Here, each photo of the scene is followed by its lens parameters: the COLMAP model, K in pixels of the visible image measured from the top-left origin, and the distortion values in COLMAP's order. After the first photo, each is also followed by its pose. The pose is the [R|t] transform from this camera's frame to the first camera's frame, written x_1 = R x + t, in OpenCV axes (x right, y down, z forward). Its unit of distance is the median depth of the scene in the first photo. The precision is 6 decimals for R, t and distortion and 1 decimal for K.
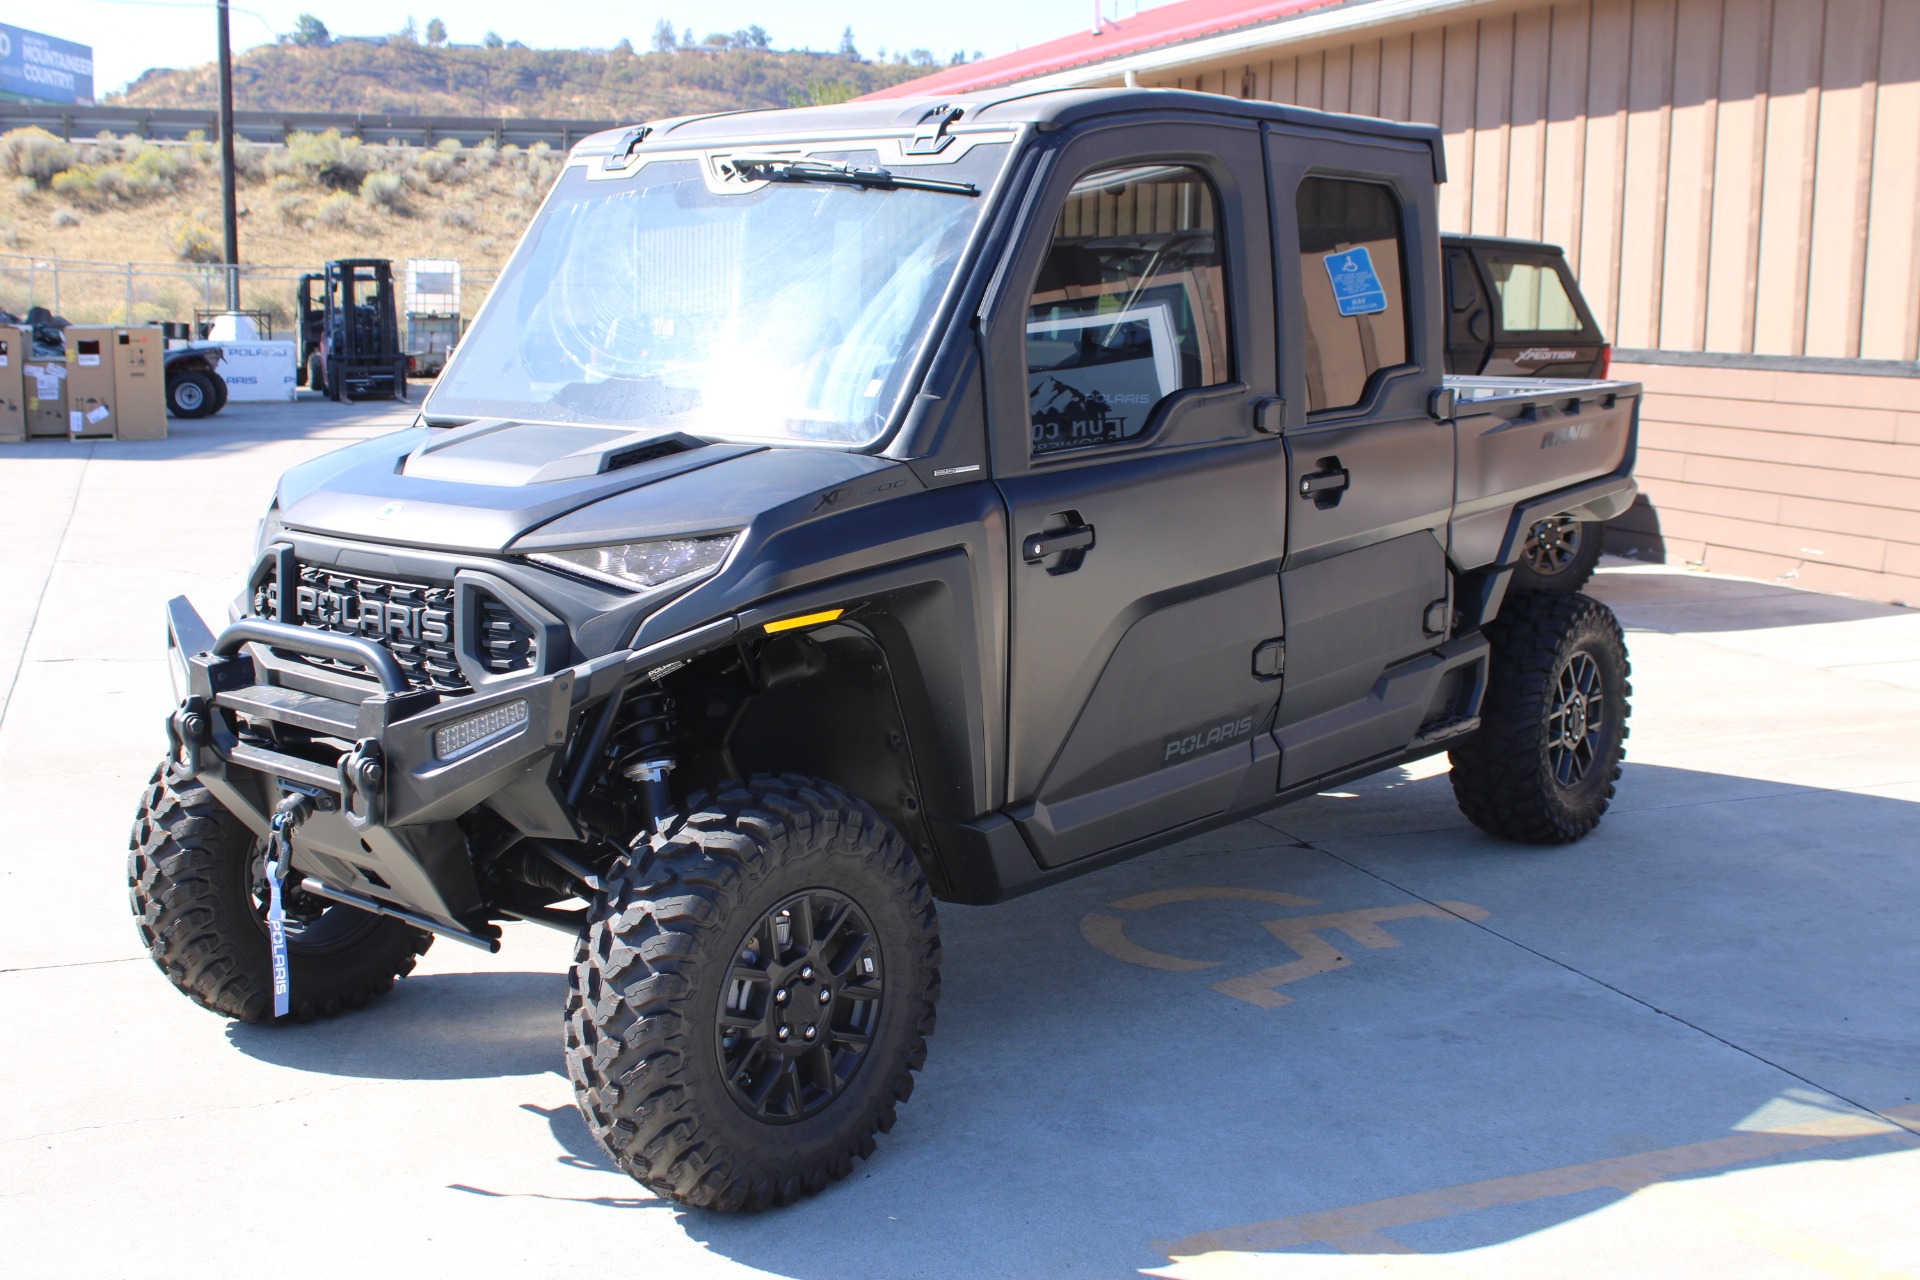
lens RADIAL K [[2105.5, 0, 955.7], [0, 2105.5, 635.9], [0, 0, 1]] dist [-0.093289, 0.063965]
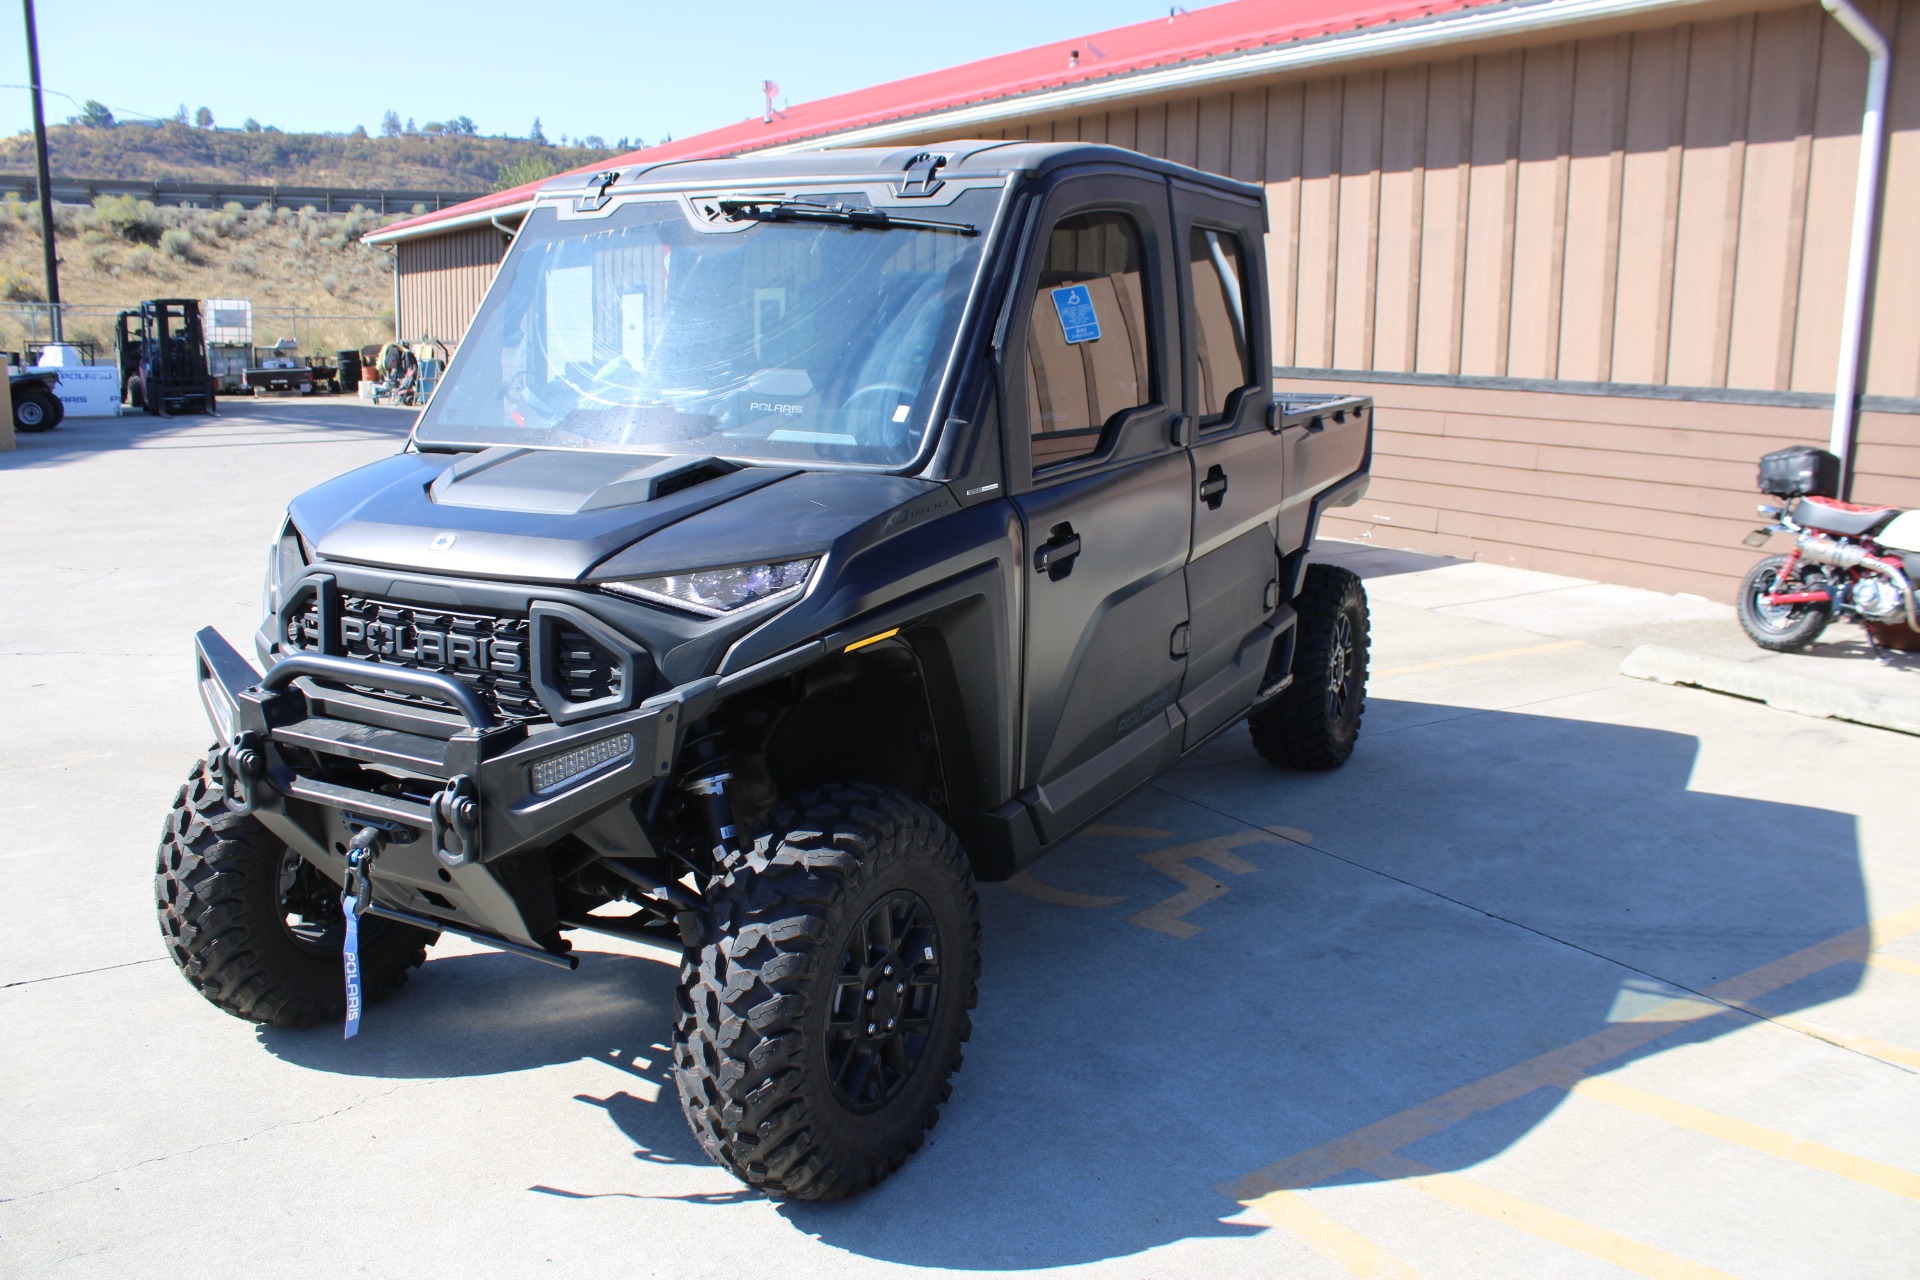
lens RADIAL K [[1584.6, 0, 964.7], [0, 1584.6, 627.5], [0, 0, 1]] dist [-0.163887, 0.142515]
pose [[0.978194, -0.036188, 0.204515, -0.154269], [0.029984, 0.998994, 0.033352, -0.030790], [-0.205516, -0.026492, 0.978295, 0.180328]]
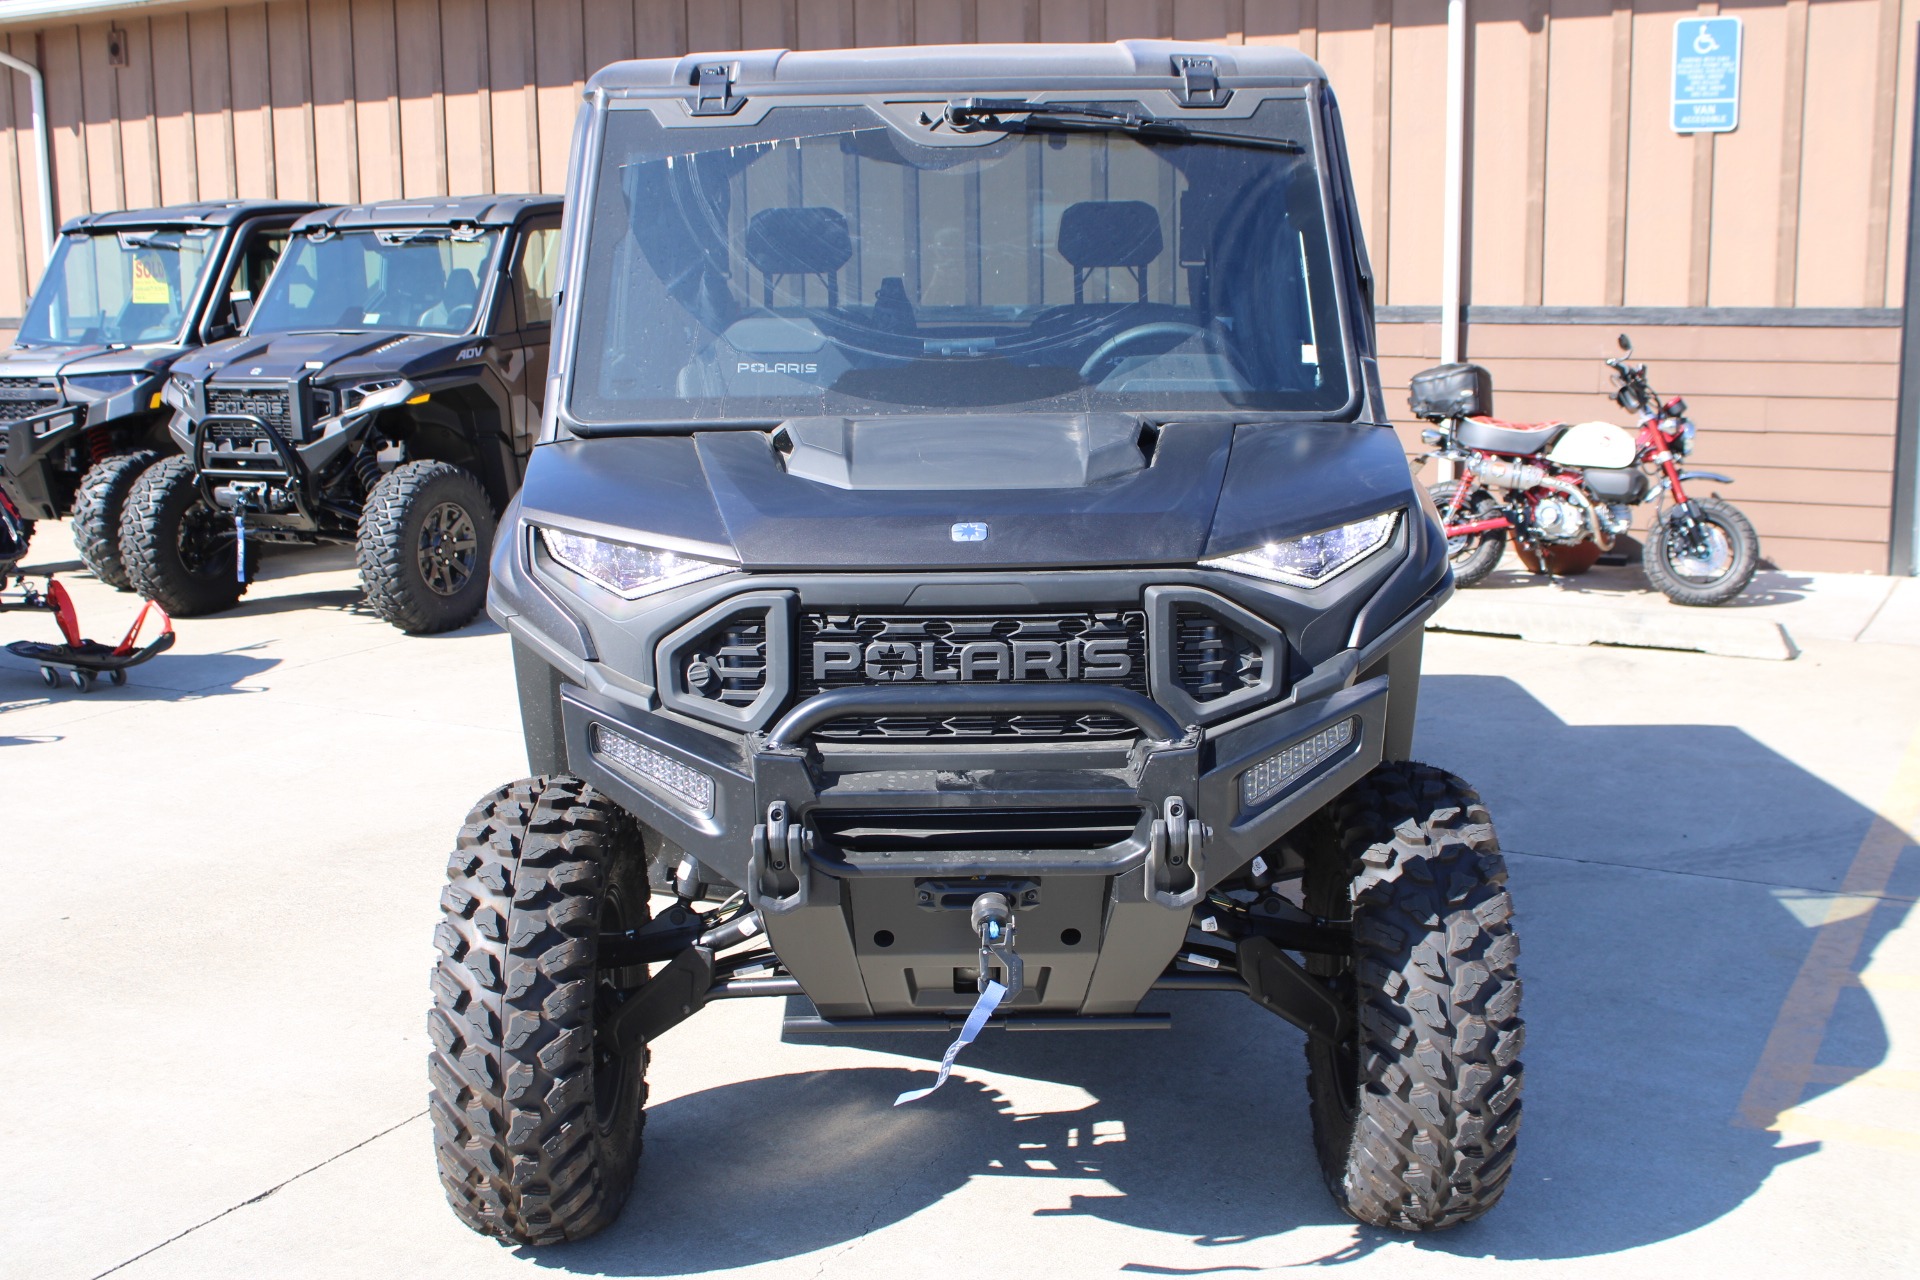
lens RADIAL K [[2105.5, 0, 955.7], [0, 2105.5, 635.9], [0, 0, 1]] dist [-0.093289, 0.063965]
pose [[0.772077, -0.131381, 0.621801, -0.676747], [0.122879, 0.990797, 0.056770, -0.057103], [-0.623536, 0.032576, 0.781115, 0.317140]]
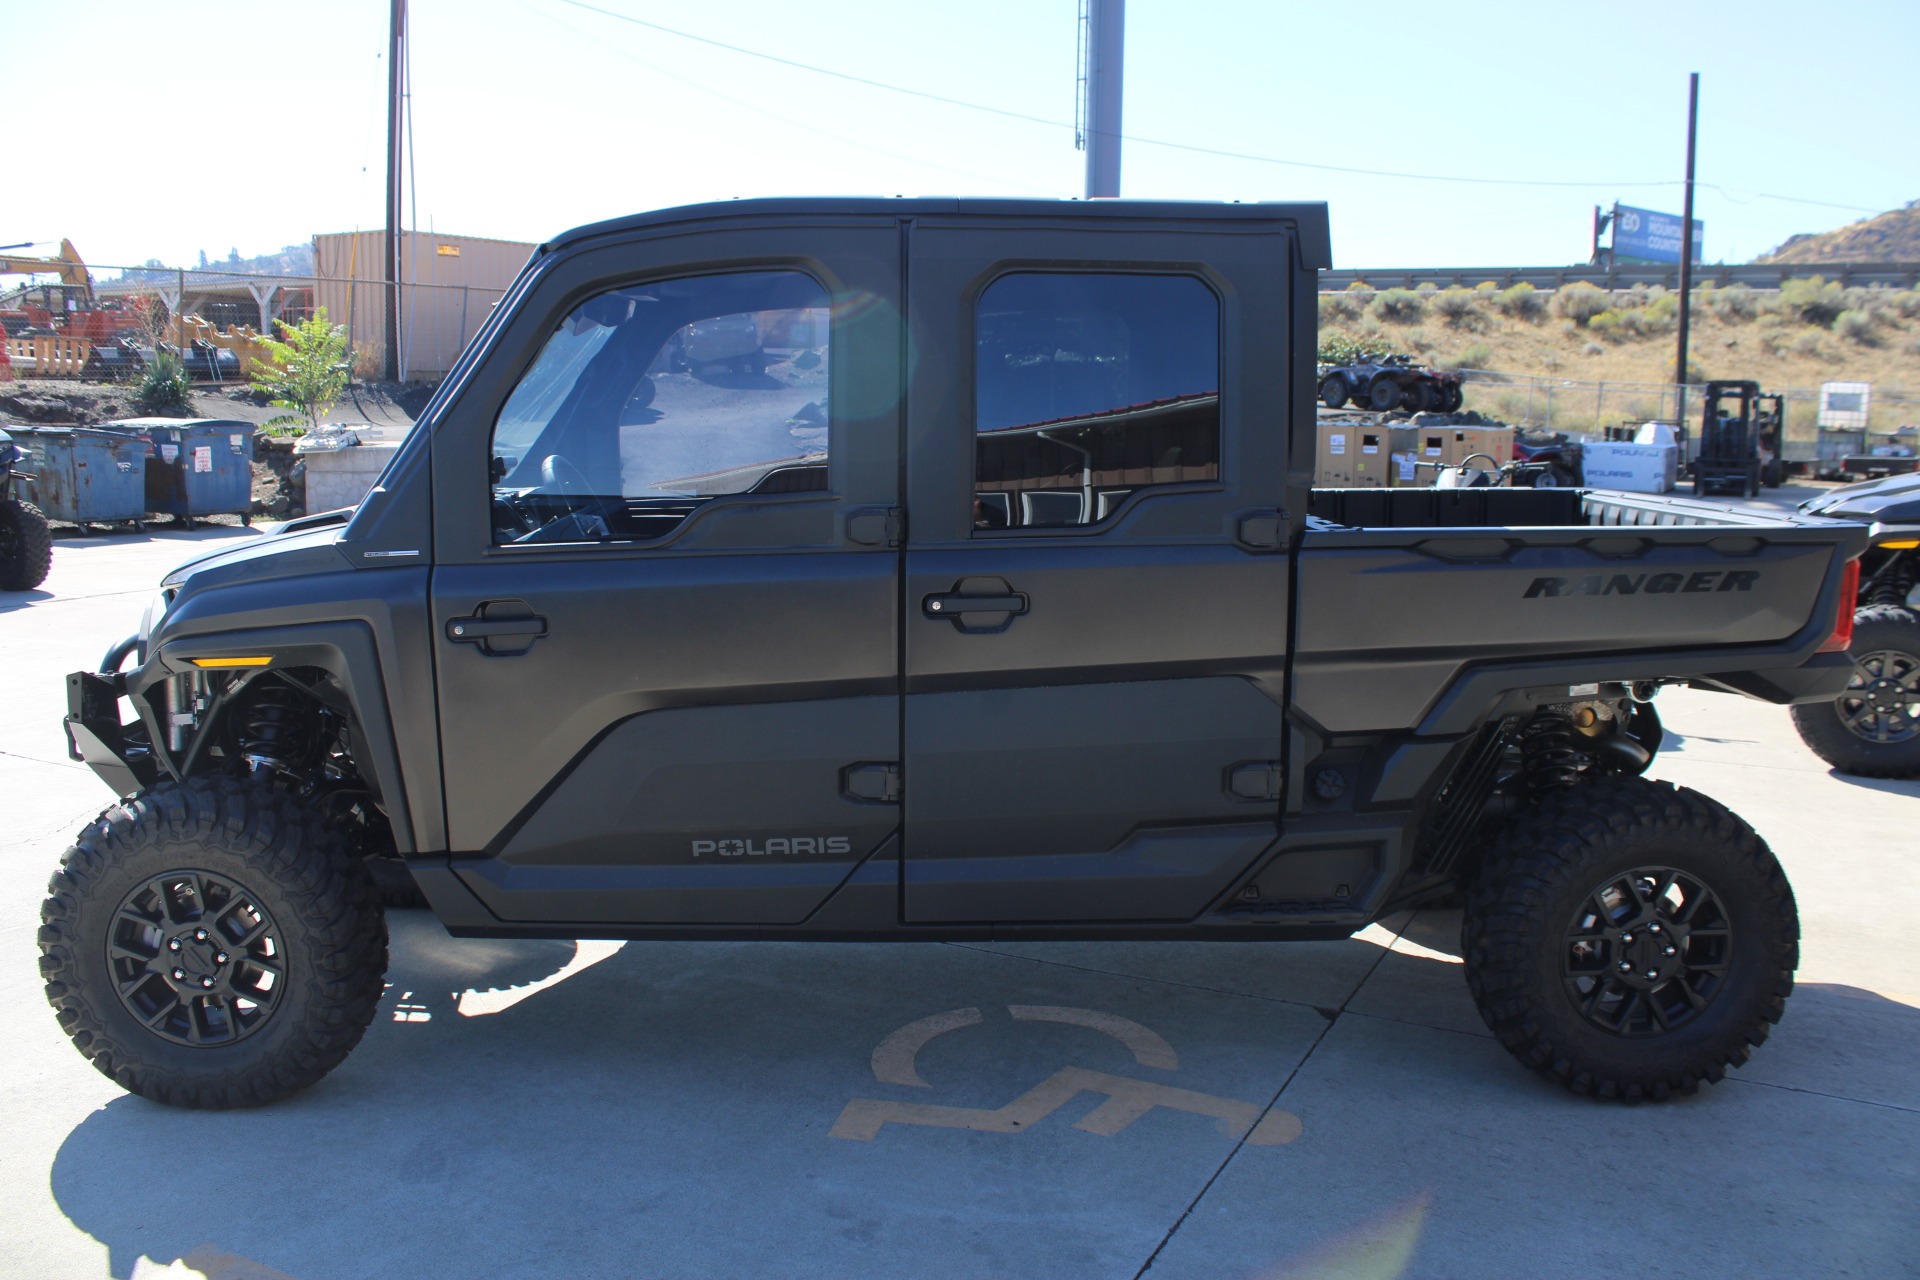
lens RADIAL K [[1584.6, 0, 964.7], [0, 1584.6, 627.5], [0, 0, 1]] dist [-0.163887, 0.142515]
pose [[0.660861, 0.106734, -0.742880, 0.740585], [-0.122244, 0.991925, 0.033768, -0.092517], [0.740485, 0.068497, 0.668573, 0.580469]]
